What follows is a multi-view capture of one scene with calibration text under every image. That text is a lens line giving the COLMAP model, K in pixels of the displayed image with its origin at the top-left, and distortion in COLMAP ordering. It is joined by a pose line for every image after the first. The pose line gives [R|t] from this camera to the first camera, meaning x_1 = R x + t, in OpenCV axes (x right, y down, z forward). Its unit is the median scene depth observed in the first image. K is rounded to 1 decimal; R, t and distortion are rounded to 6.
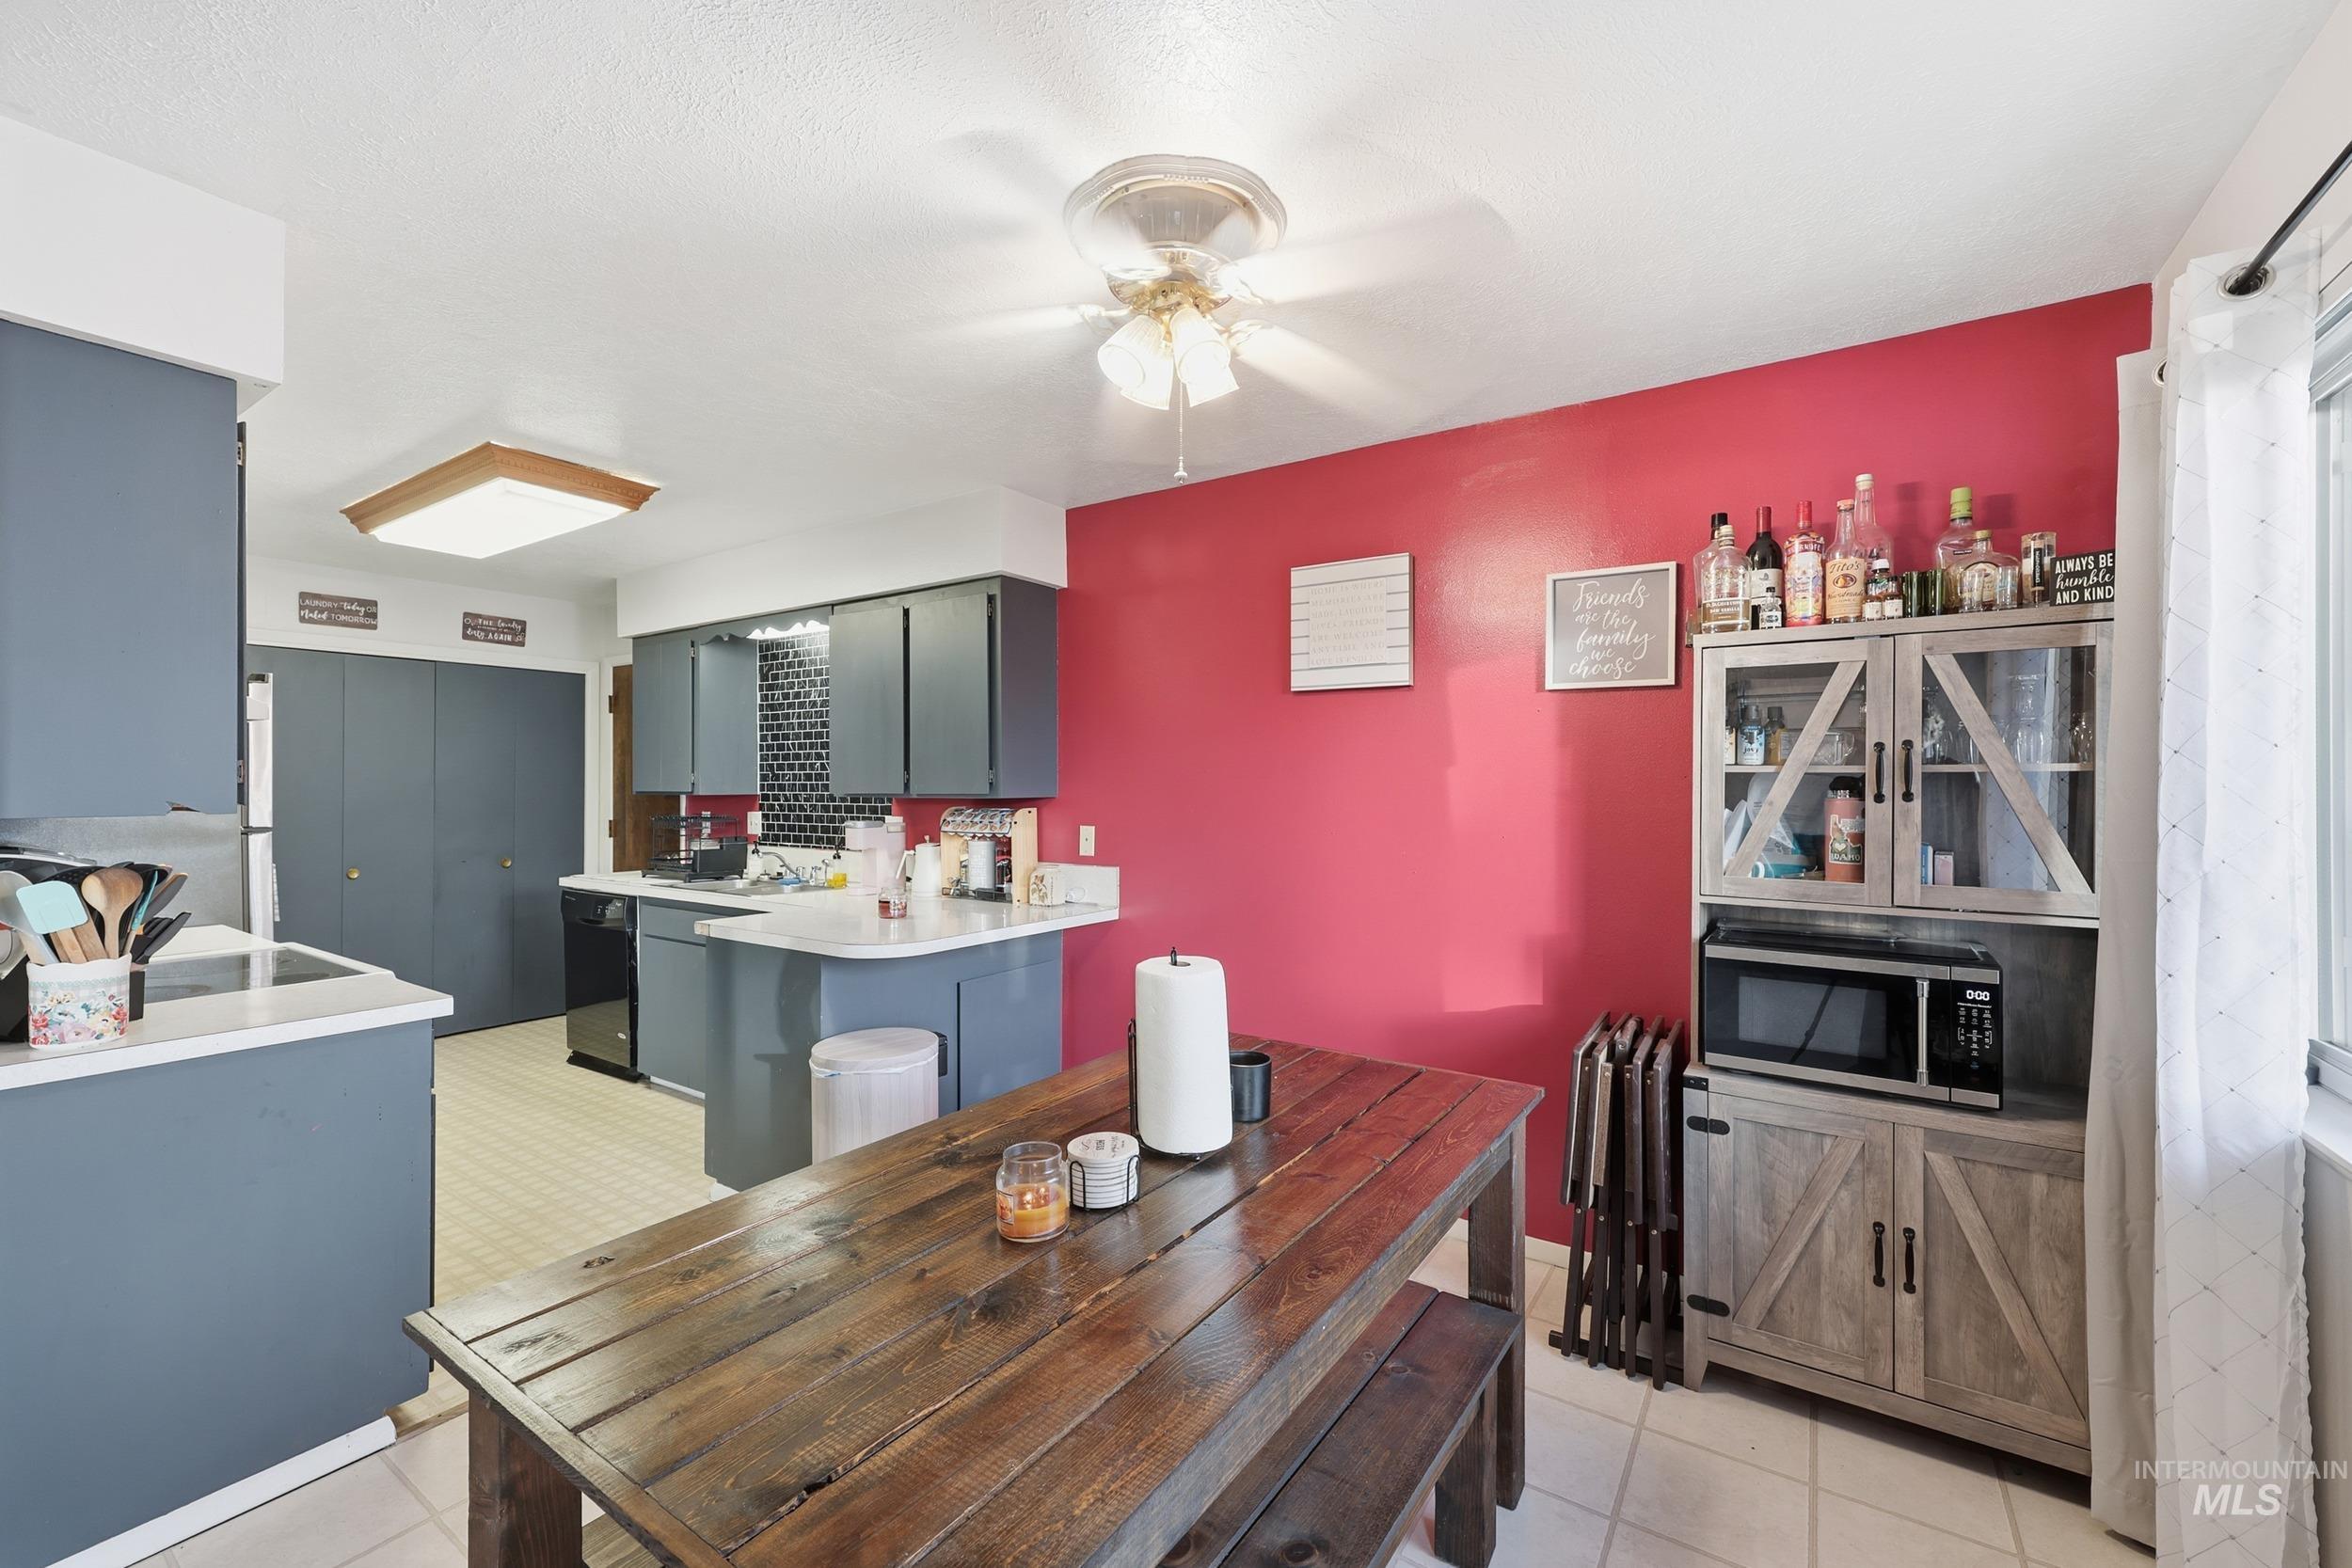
lens RADIAL K [[951.5, 0, 1176.6], [0, 951.5, 781.6], [0, 0, 1]] dist [-0.000260, -0.000295]
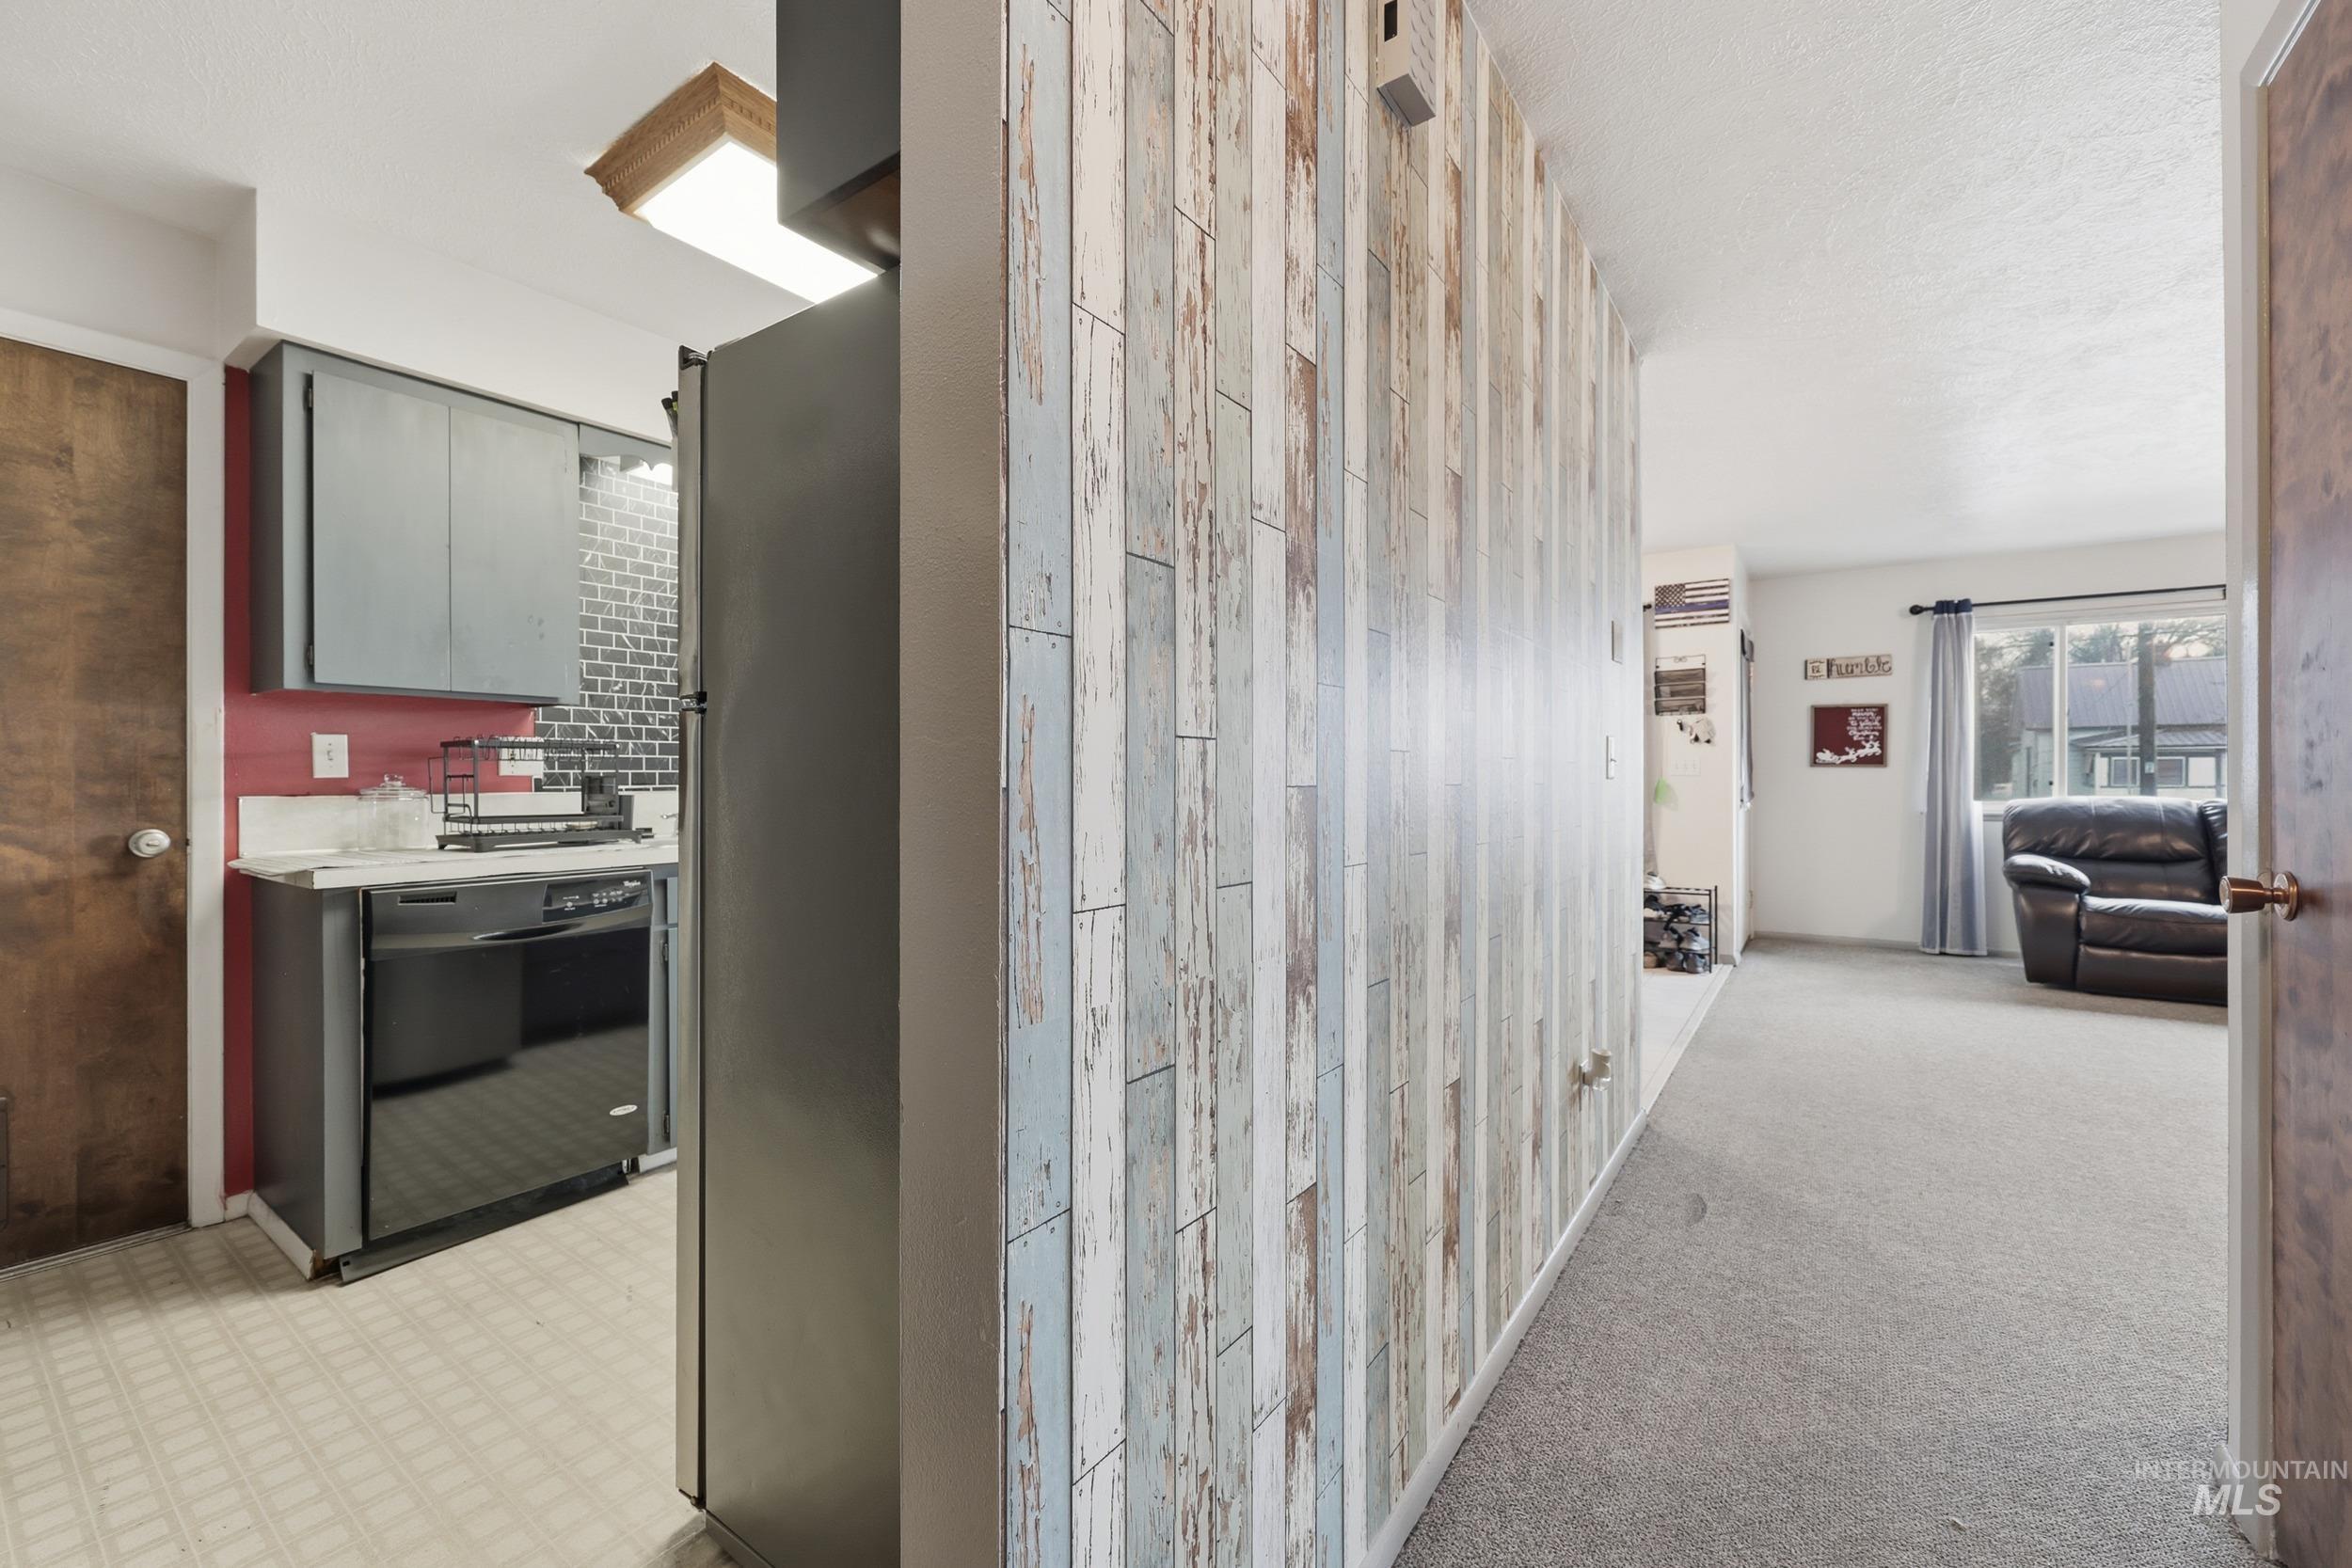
lens RADIAL K [[951.5, 0, 1173.1], [0, 951.5, 780.3], [0, 0, 1]] dist [-0.000260, -0.000295]
pose [[0.022512, -0.001878, 0.999745, -1.361372], [-0.002937, 0.999994, 0.001945, 0.074598], [-0.999742, -0.002980, 0.022506, 0.763533]]
